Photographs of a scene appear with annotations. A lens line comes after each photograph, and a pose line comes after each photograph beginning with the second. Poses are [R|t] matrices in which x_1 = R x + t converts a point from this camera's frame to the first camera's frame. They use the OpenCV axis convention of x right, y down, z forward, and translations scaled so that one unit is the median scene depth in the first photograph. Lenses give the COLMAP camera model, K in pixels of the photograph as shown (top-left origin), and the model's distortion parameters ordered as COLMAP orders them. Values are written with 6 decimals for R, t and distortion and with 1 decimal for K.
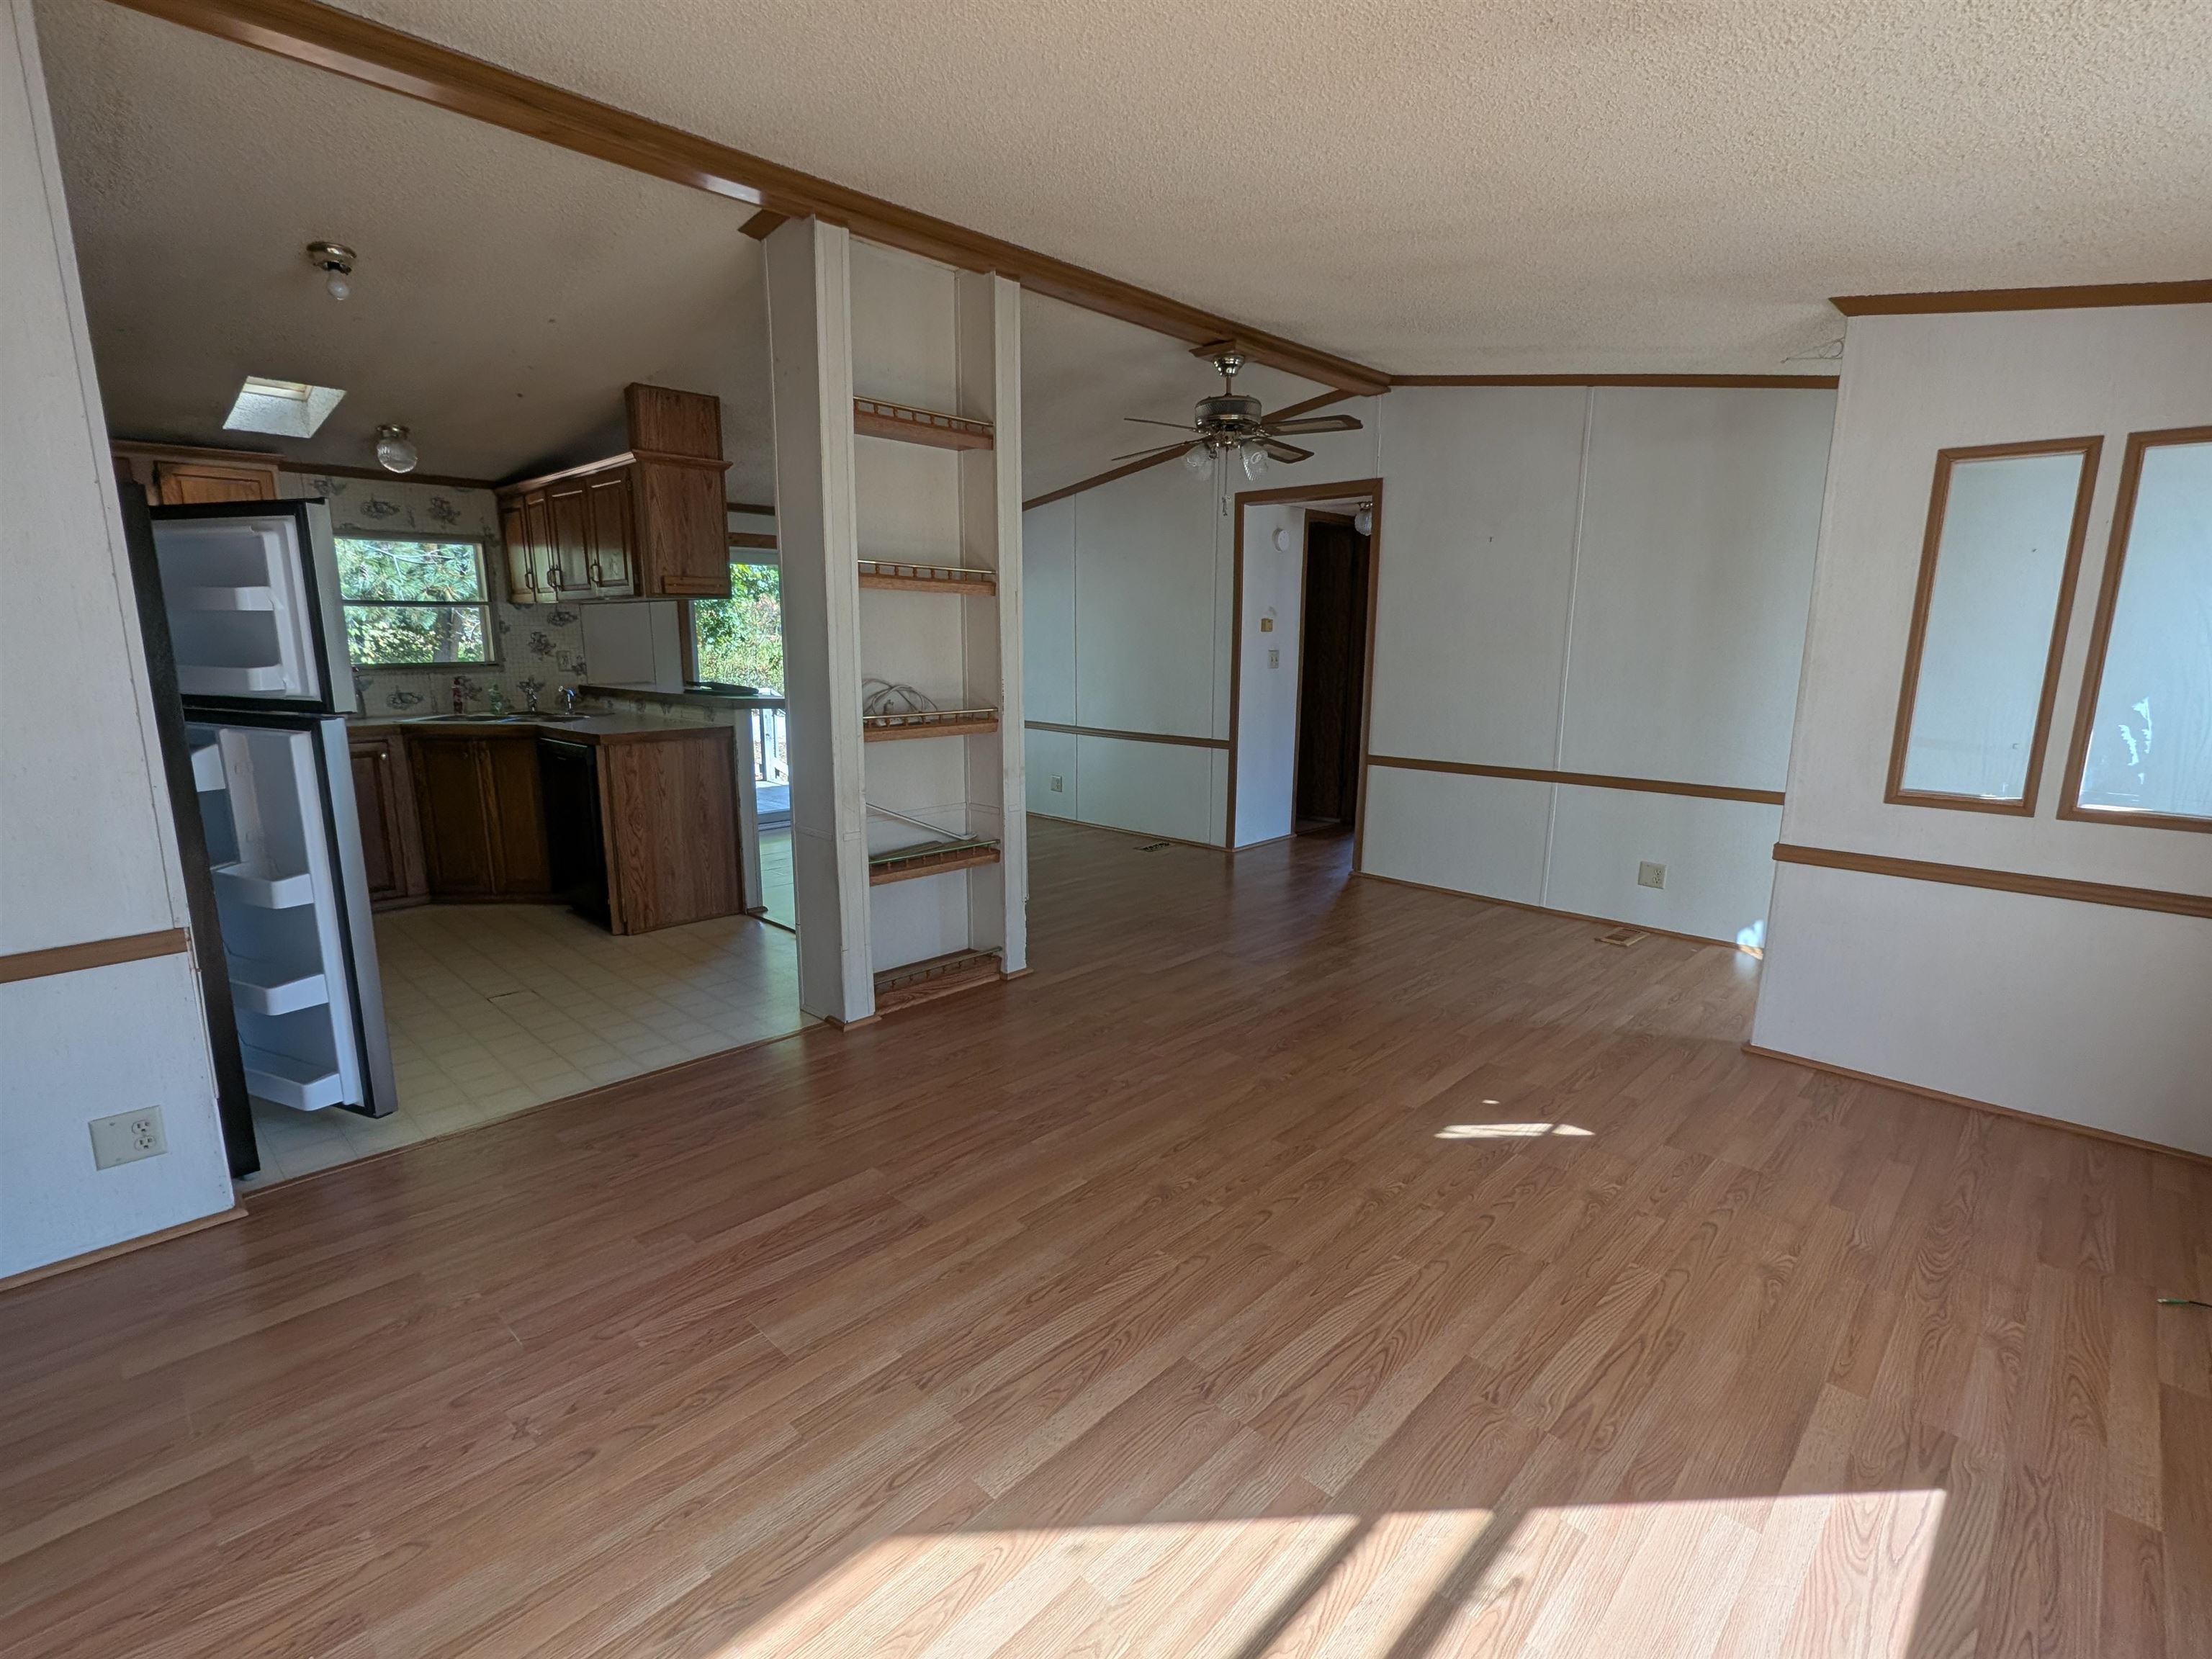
lens RADIAL K [[1035.9, 0, 1106.0], [0, 1035.9, 829.5], [0, 0, 1]] dist [-0.002329, -0.000421]
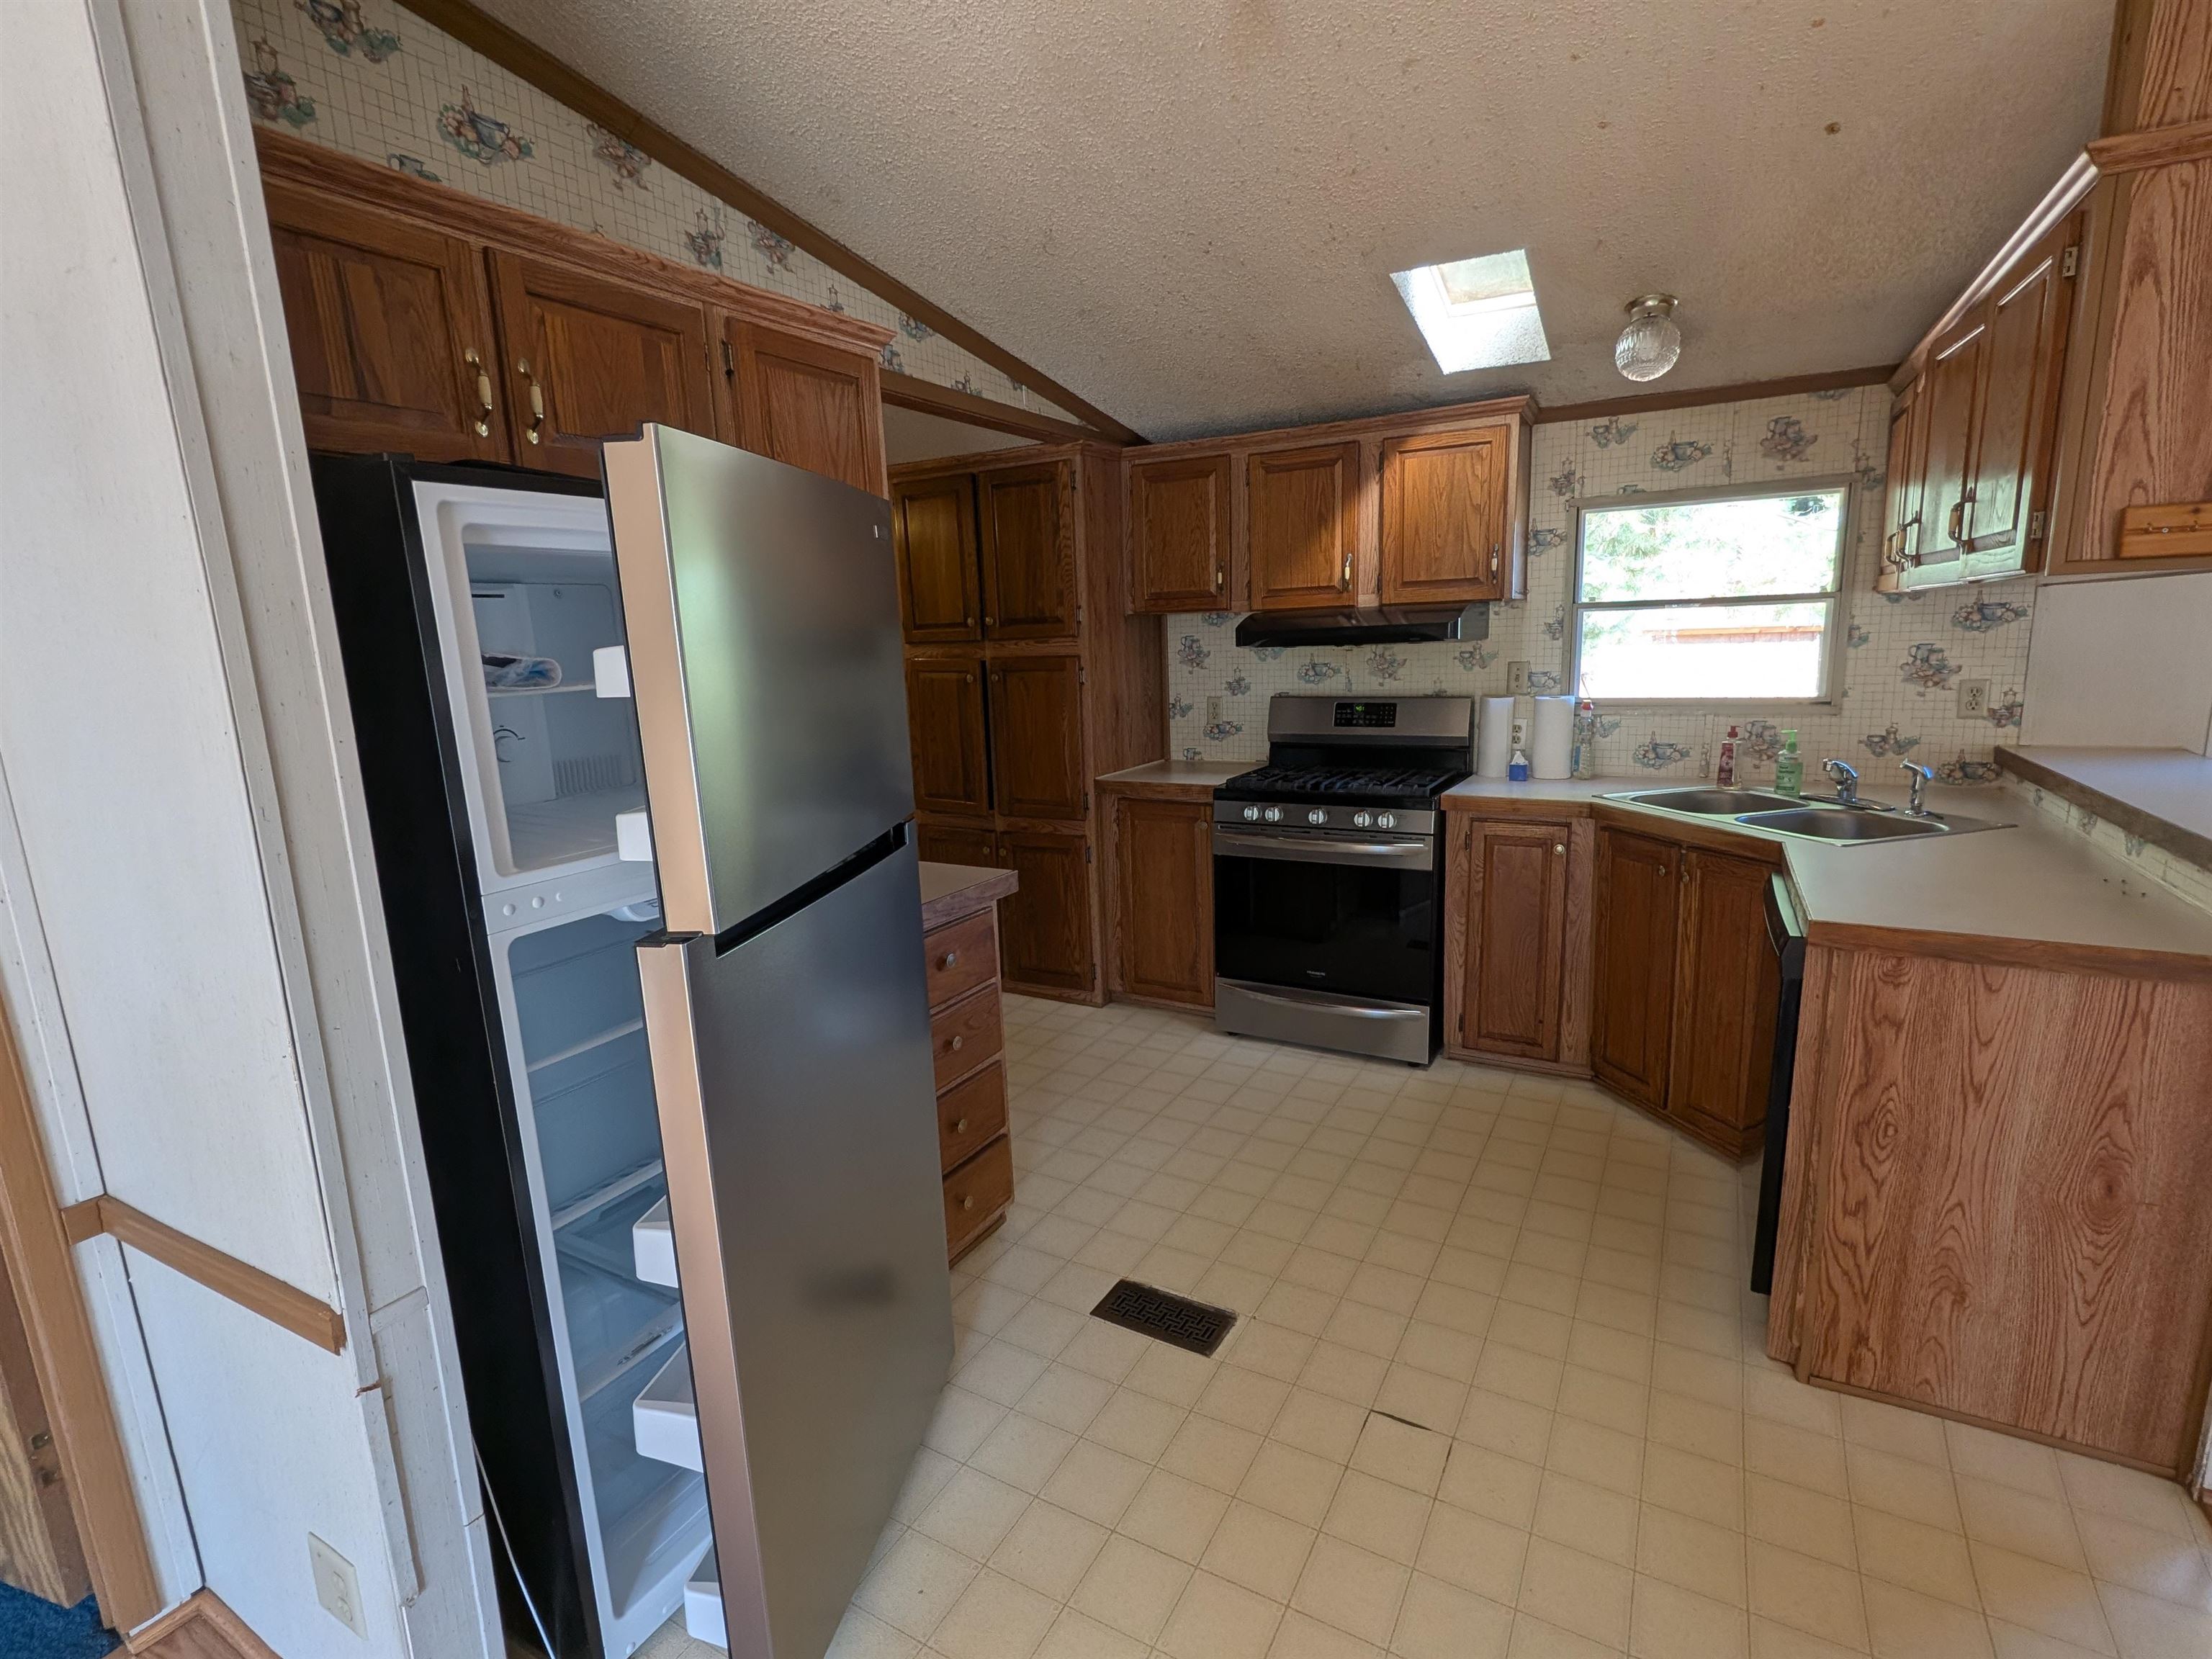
lens RADIAL K [[1041.2, 0, 1095.7], [0, 1041.2, 837.3], [0, 0, 1]] dist [-0.002640, -0.001334]
pose [[0.242454, 0.174519, -0.954337, -0.152587], [-0.148281, 0.978796, 0.141320, -0.126492], [0.958764, 0.107247, 0.263191, 0.553581]]
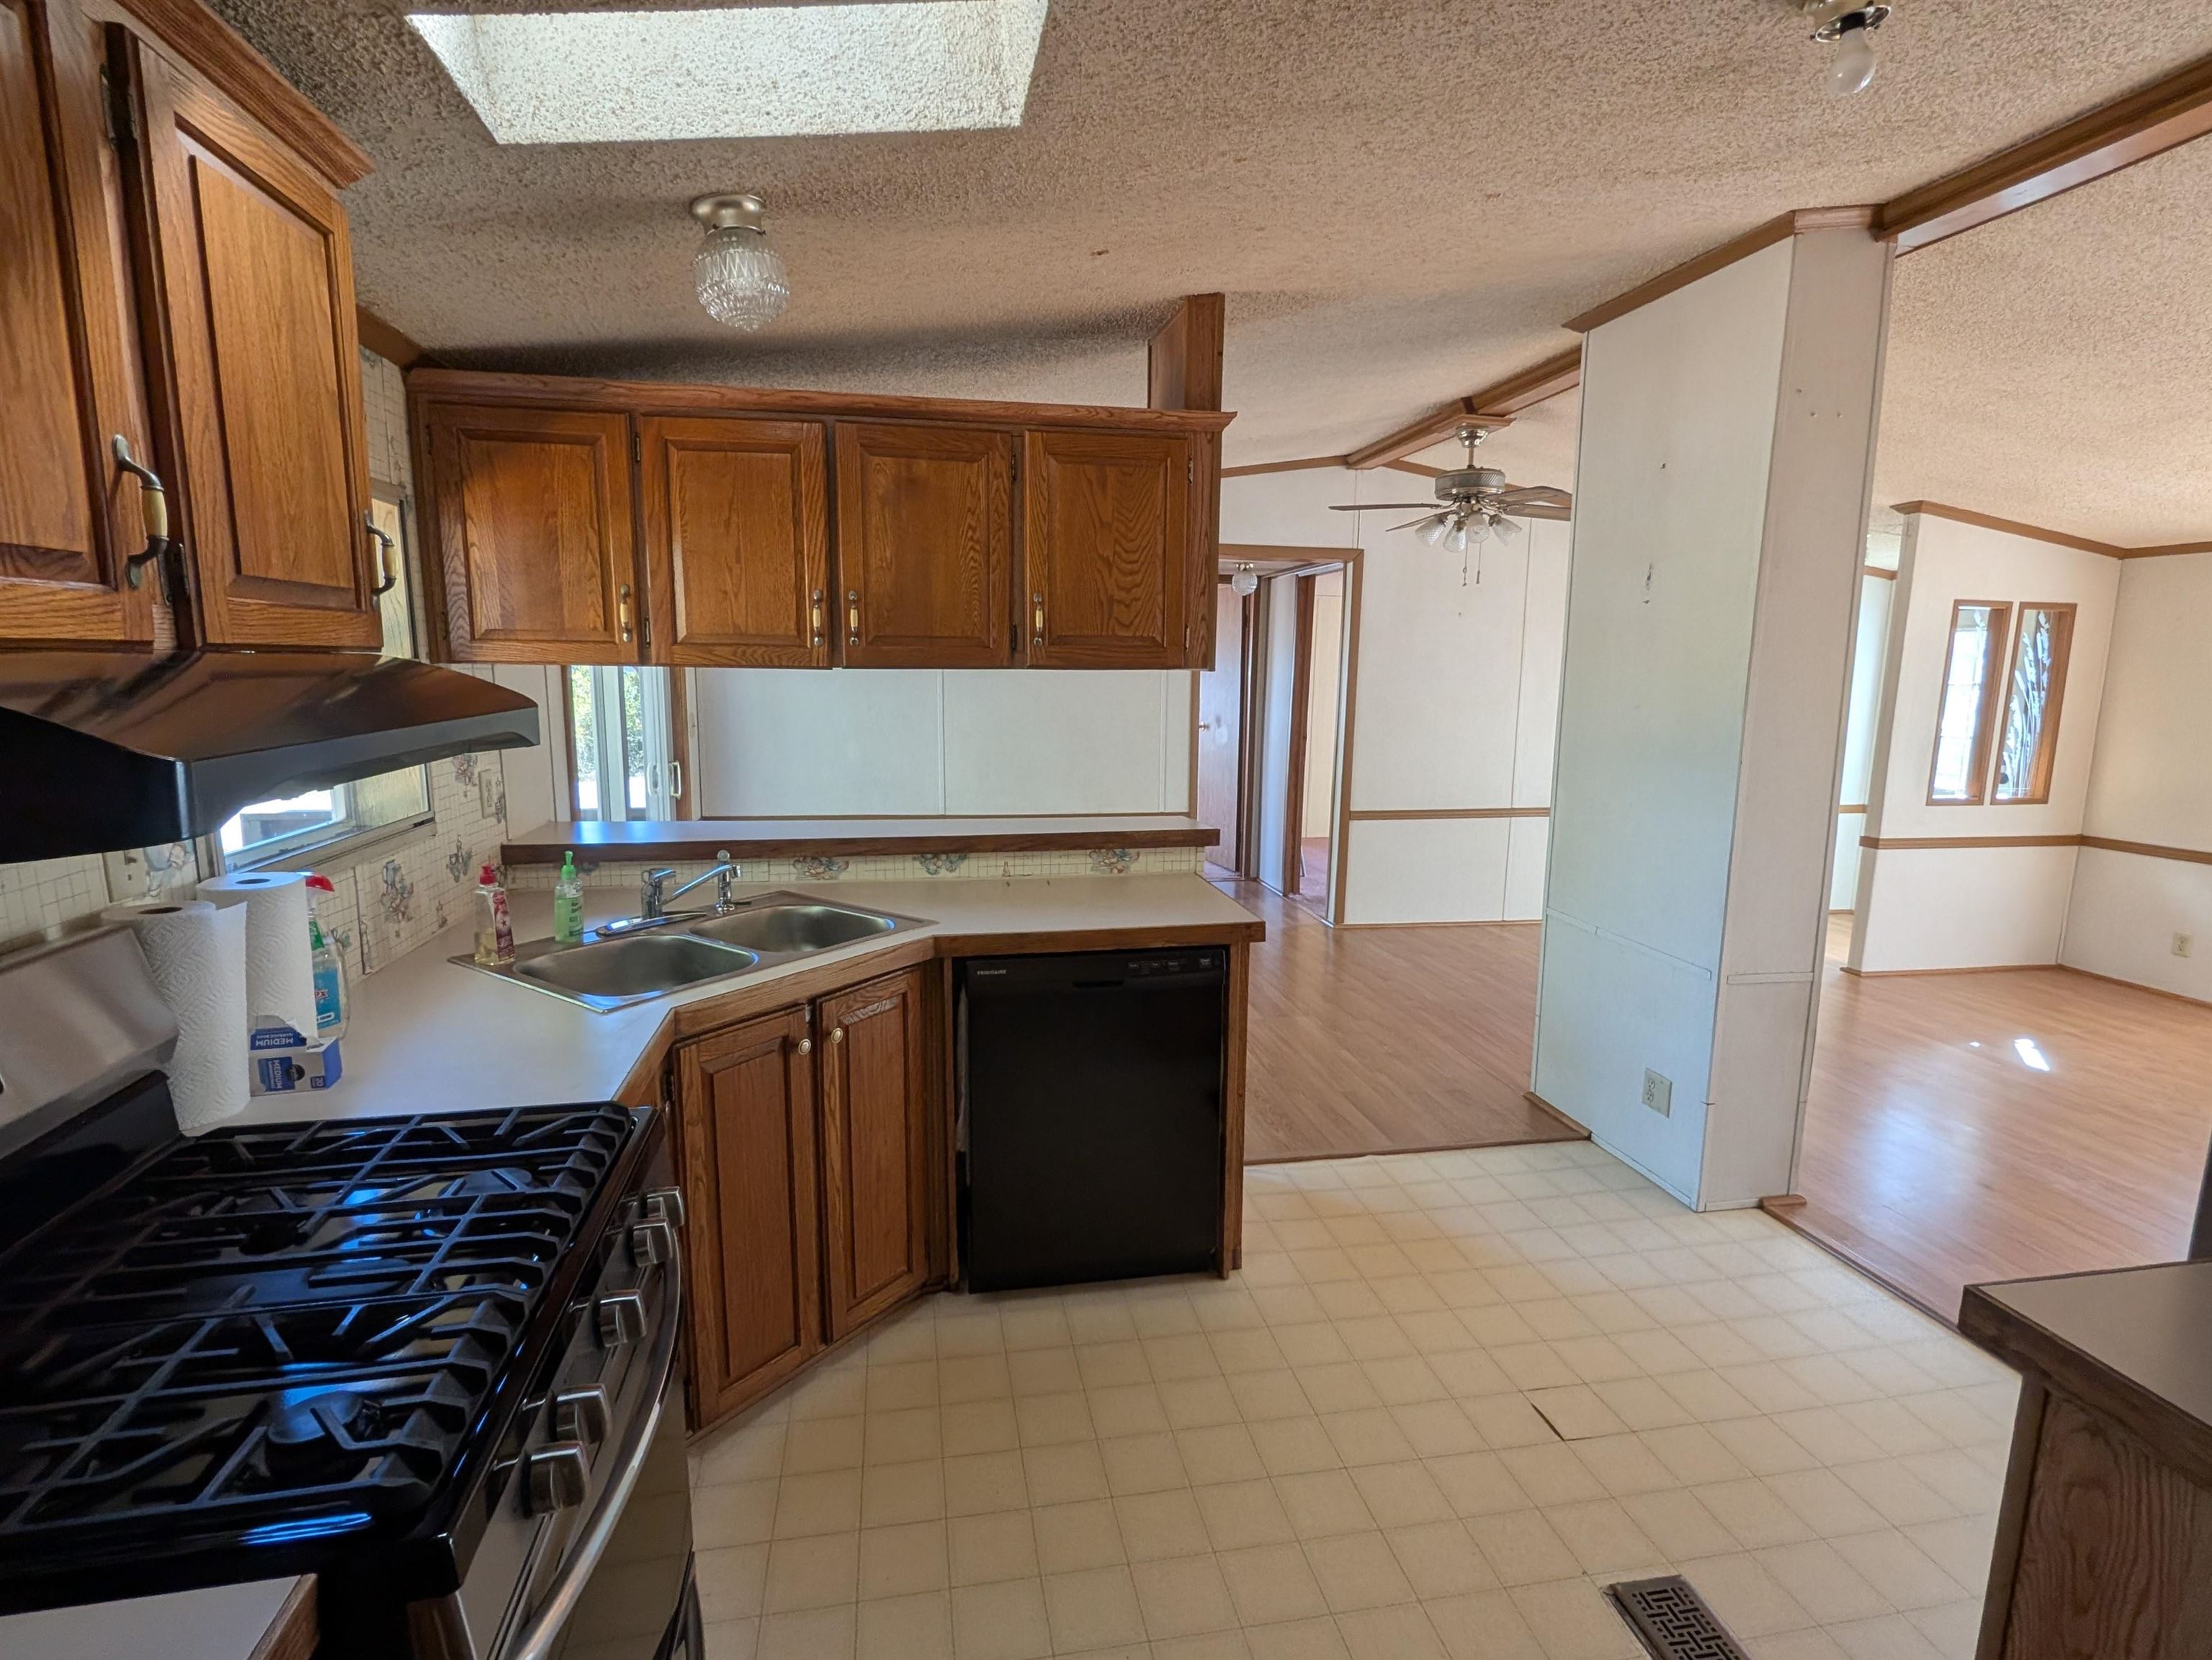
lens RADIAL K [[1085.0, 0, 1106.0], [0, 1085.0, 830.0], [0, 0, 1]] dist [-0.001542, -0.000441]
pose [[0.584375, -0.119269, 0.802671, -0.895494], [0.146579, 0.988384, 0.040148, -0.158326], [-0.798135, 0.094193, 0.595069, 0.647355]]
